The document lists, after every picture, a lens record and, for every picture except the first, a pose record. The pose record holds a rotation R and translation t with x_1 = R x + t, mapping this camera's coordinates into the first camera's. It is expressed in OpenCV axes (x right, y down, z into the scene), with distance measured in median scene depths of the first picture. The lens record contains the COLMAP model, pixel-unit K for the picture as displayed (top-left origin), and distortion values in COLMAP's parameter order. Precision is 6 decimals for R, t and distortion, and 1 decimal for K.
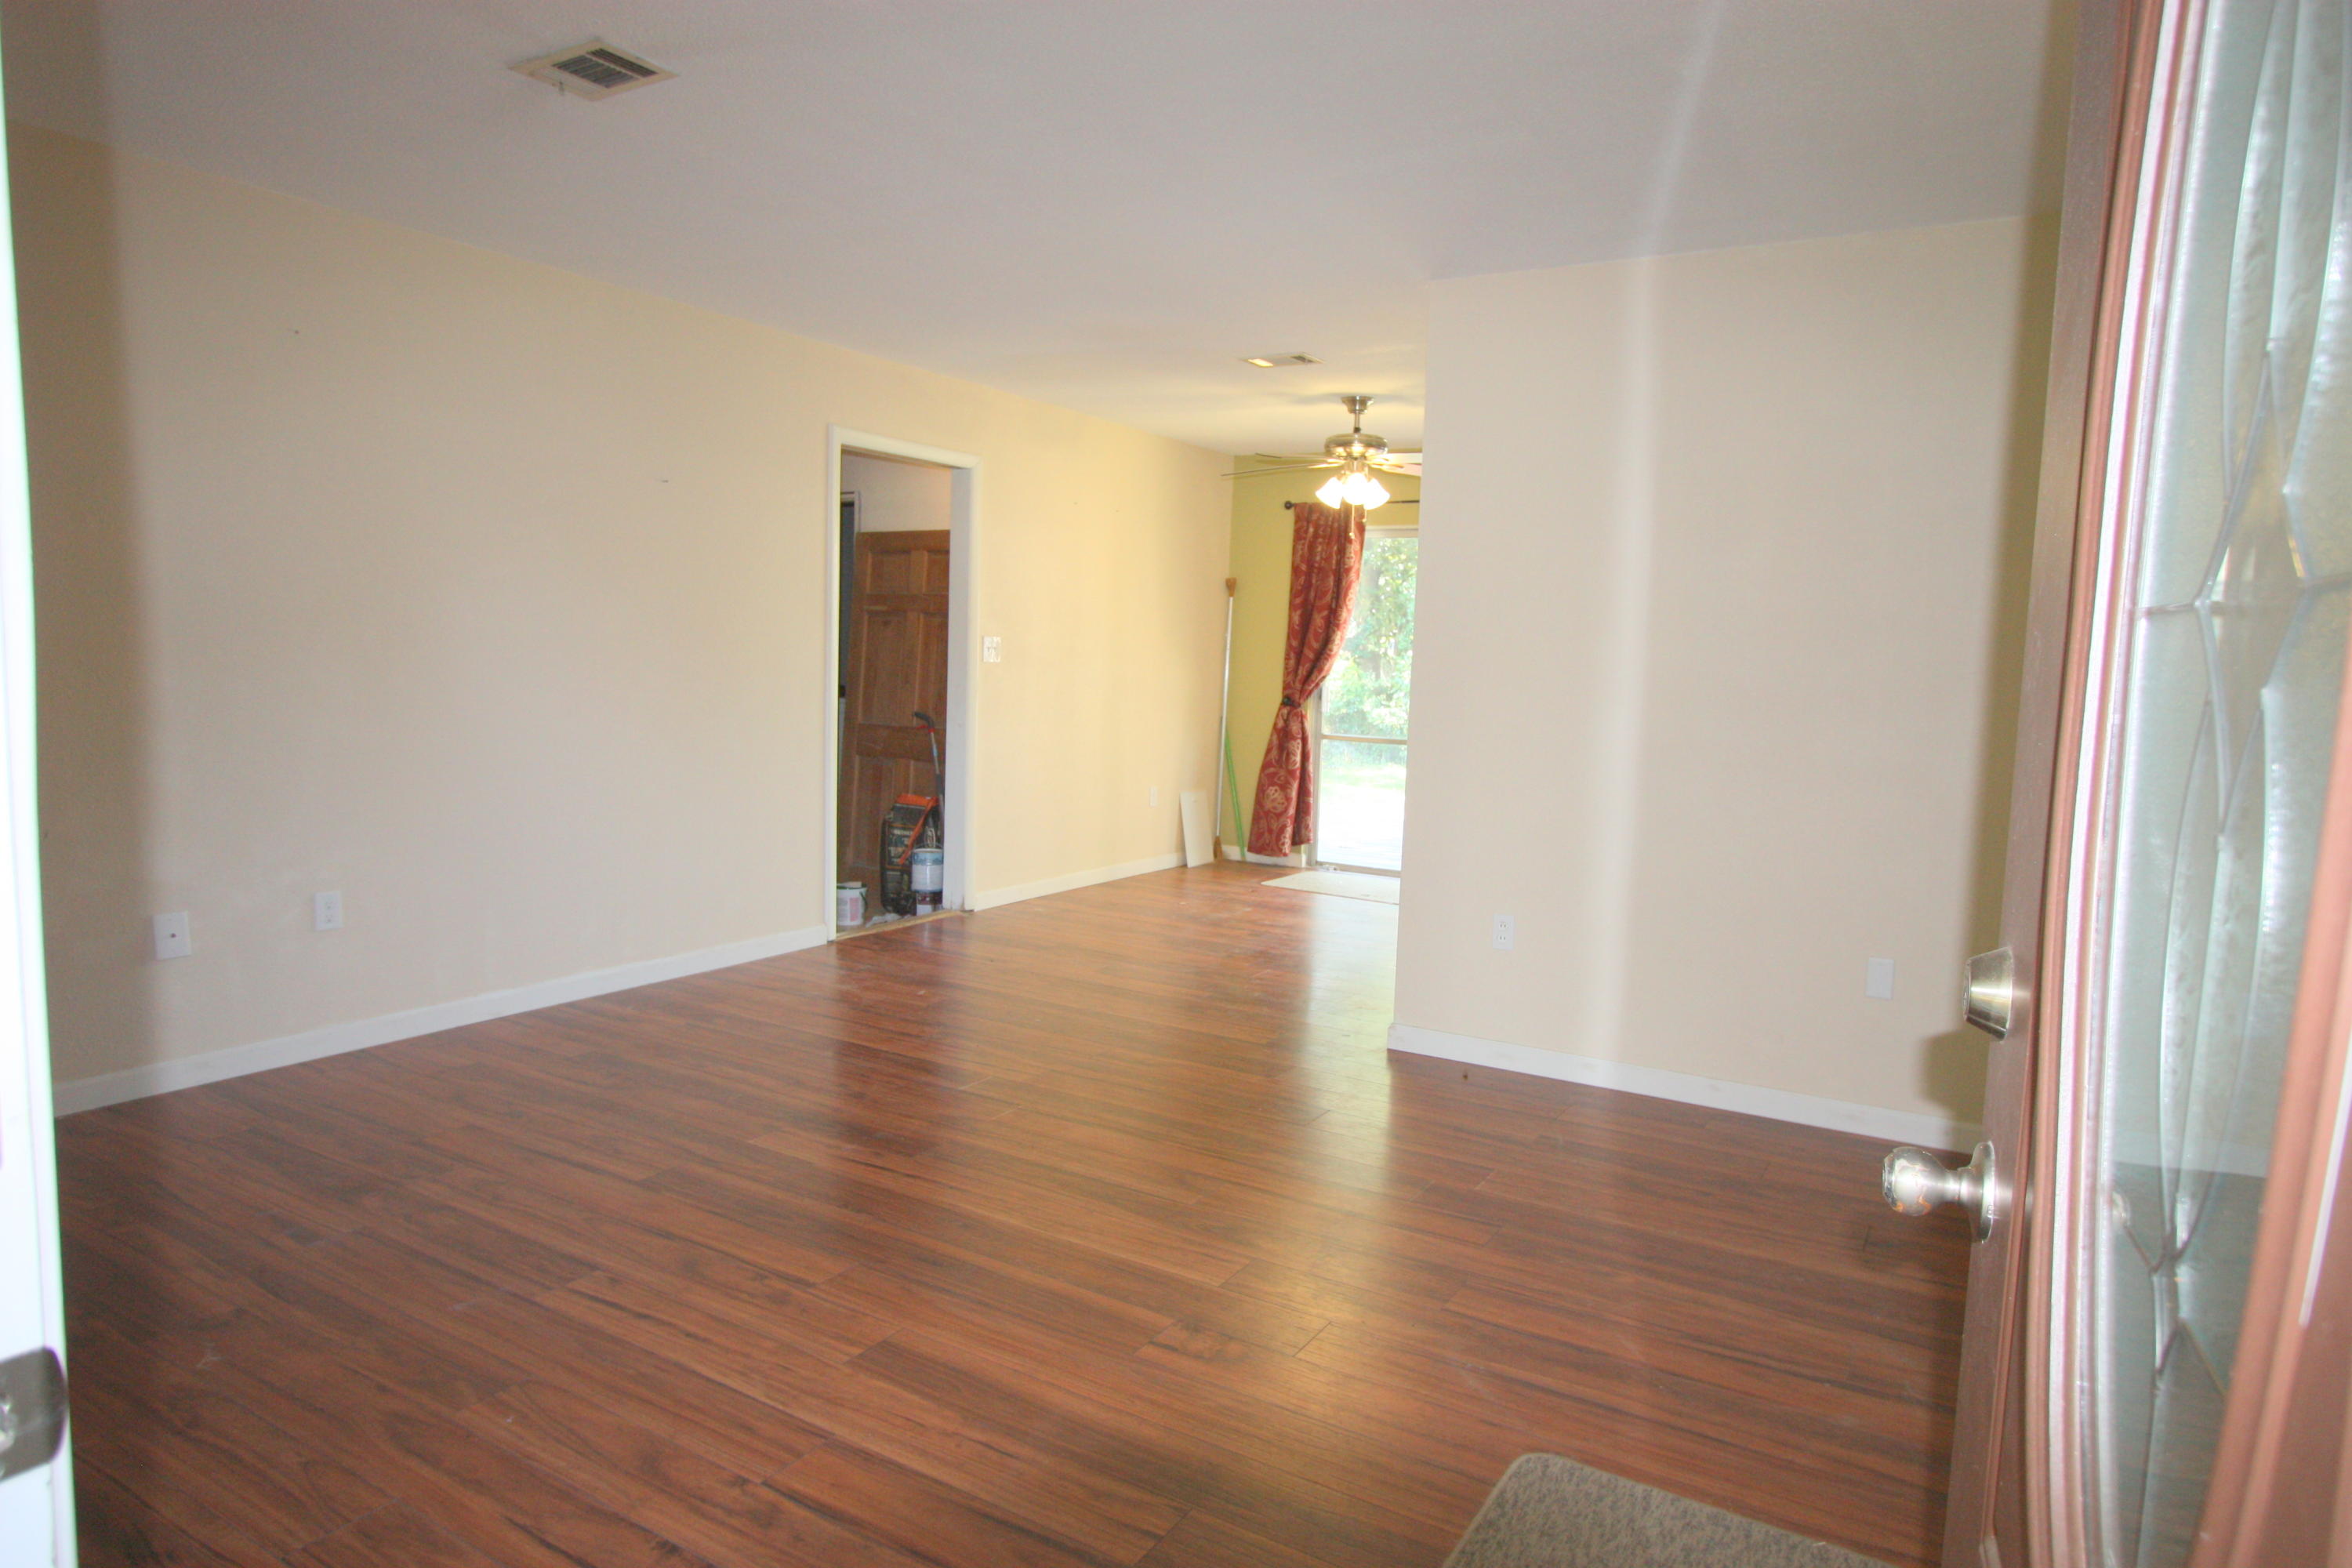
lens RADIAL K [[1418.0, 0, 1176.0], [0, 1418.0, 784.0], [0, 0, 1]] dist [0.057939, 0.000496]
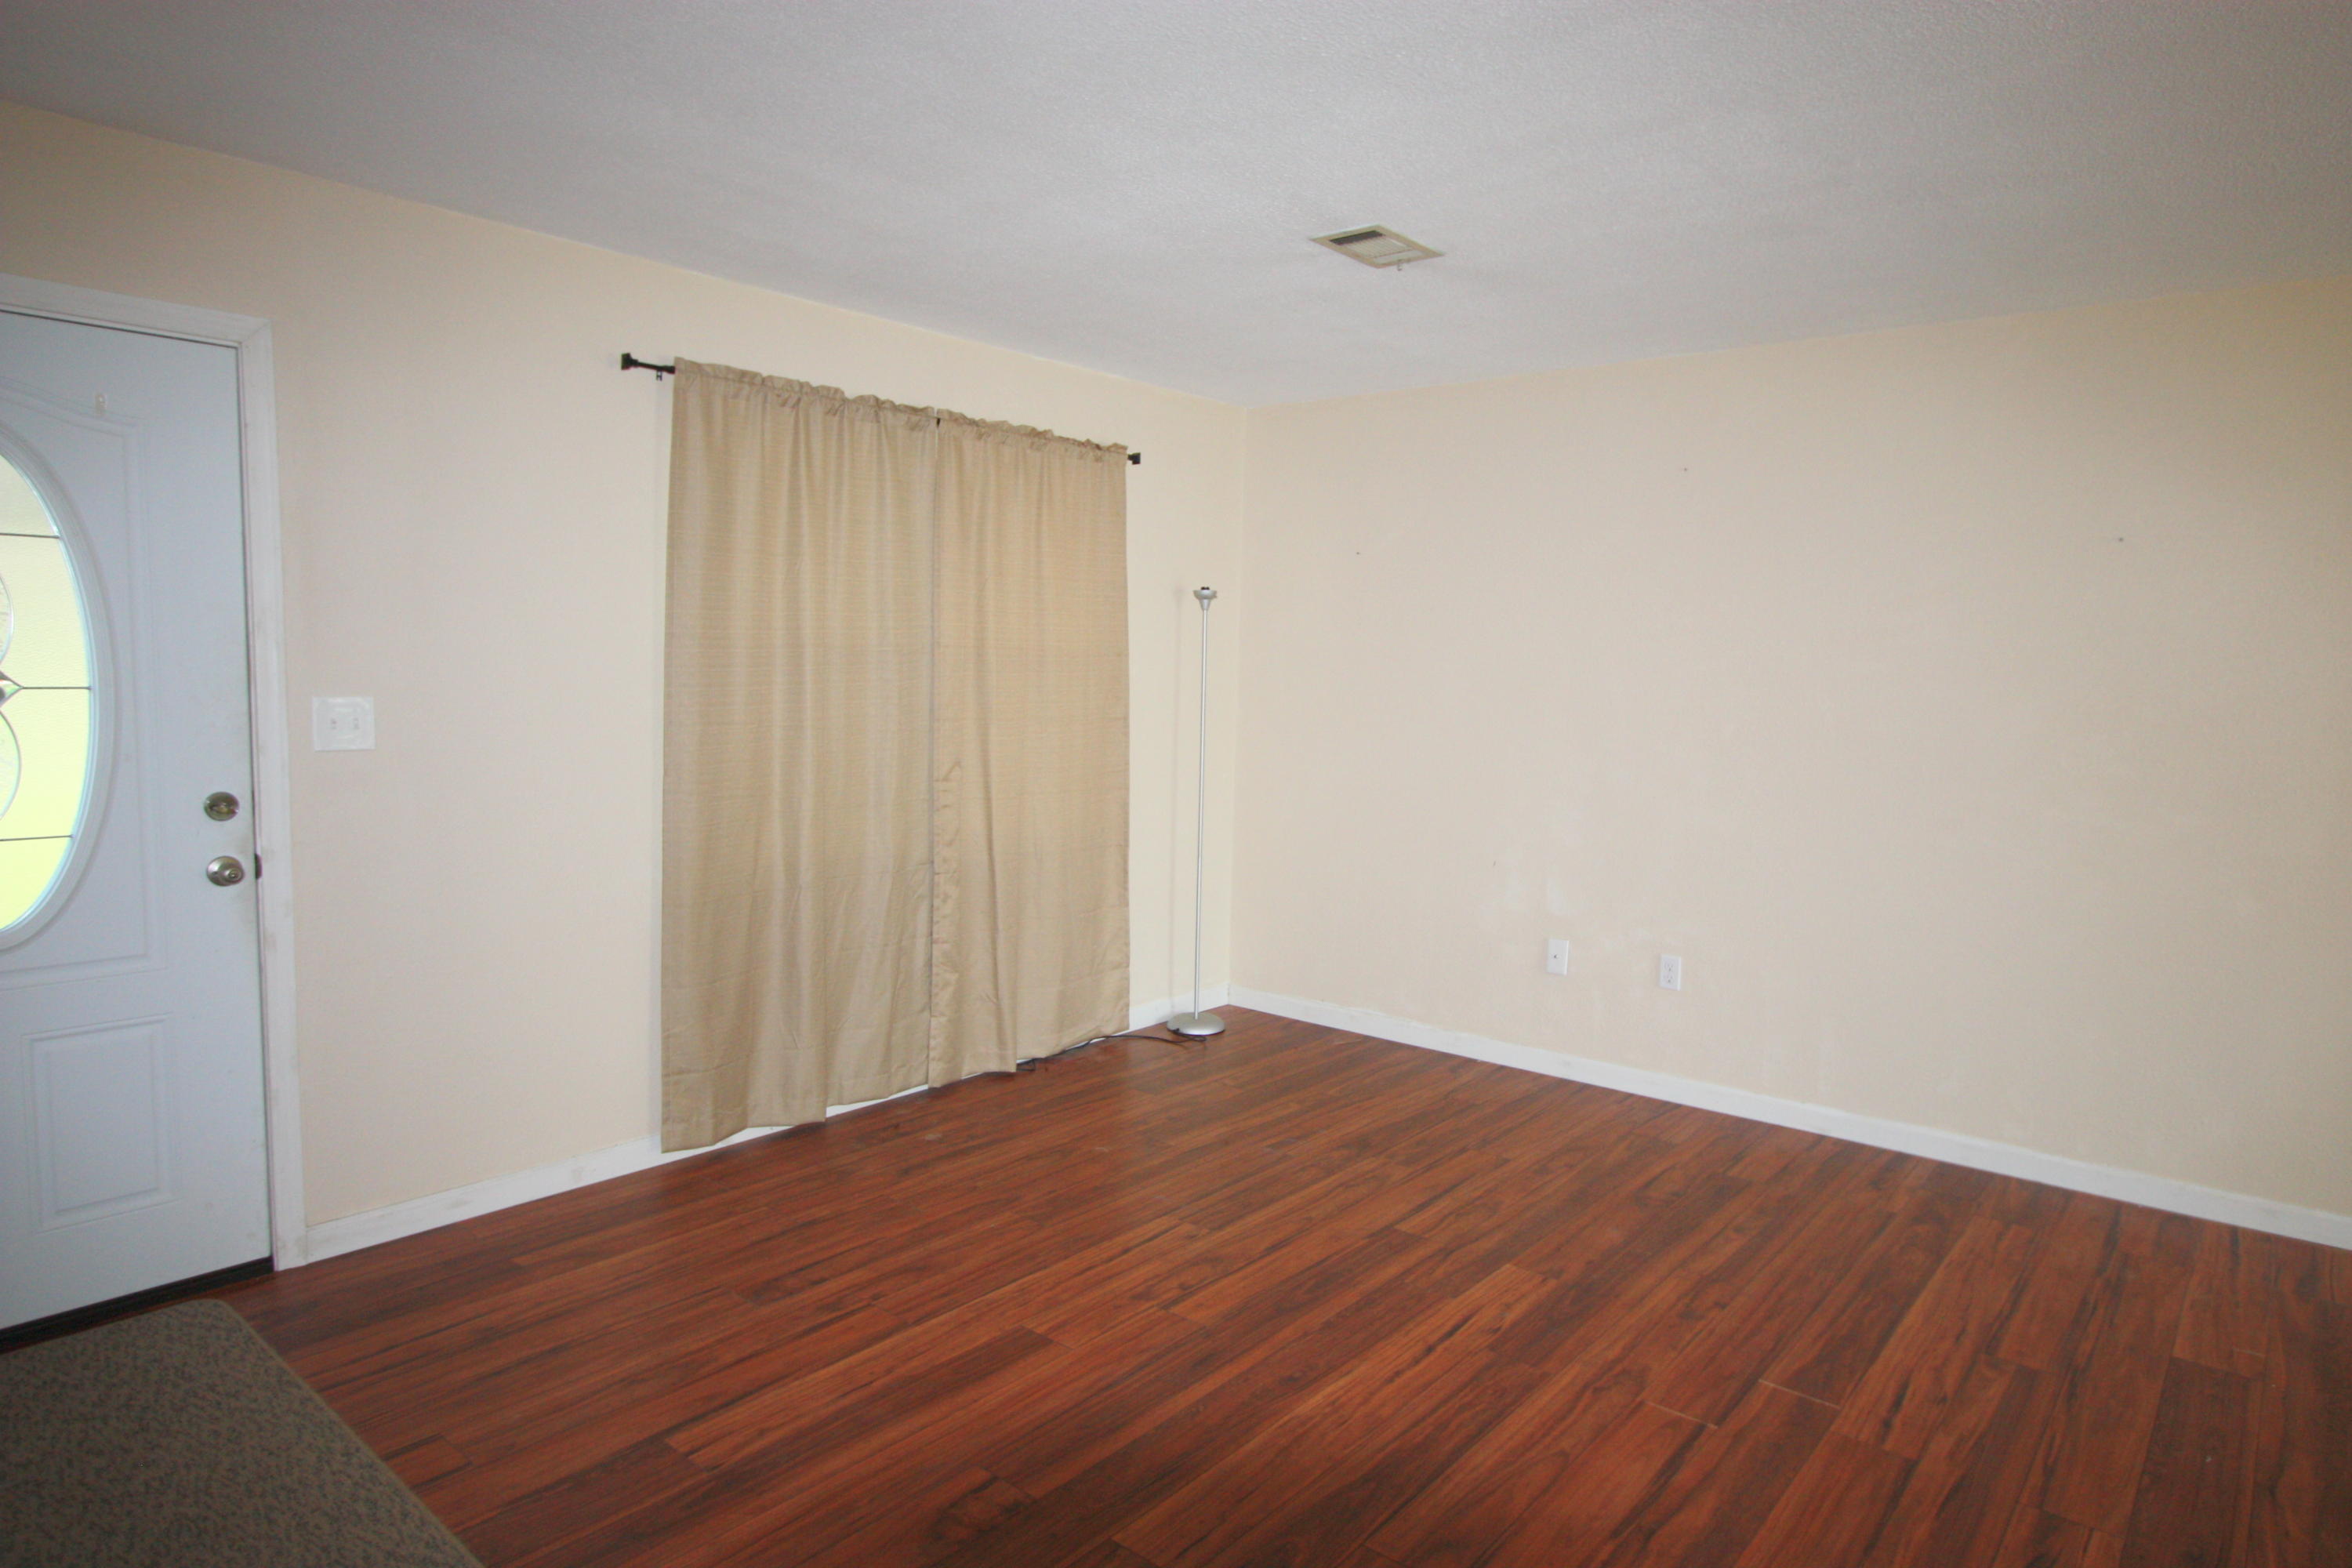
lens RADIAL K [[1418.0, 0, 1176.0], [0, 1418.0, 784.0], [0, 0, 1]] dist [0.057939, 0.000496]
pose [[-0.177871, 0.044403, -0.983052, 0.721678], [-0.104298, 0.992504, 0.063701, -0.111725], [0.978511, 0.113861, -0.171906, 1.014005]]
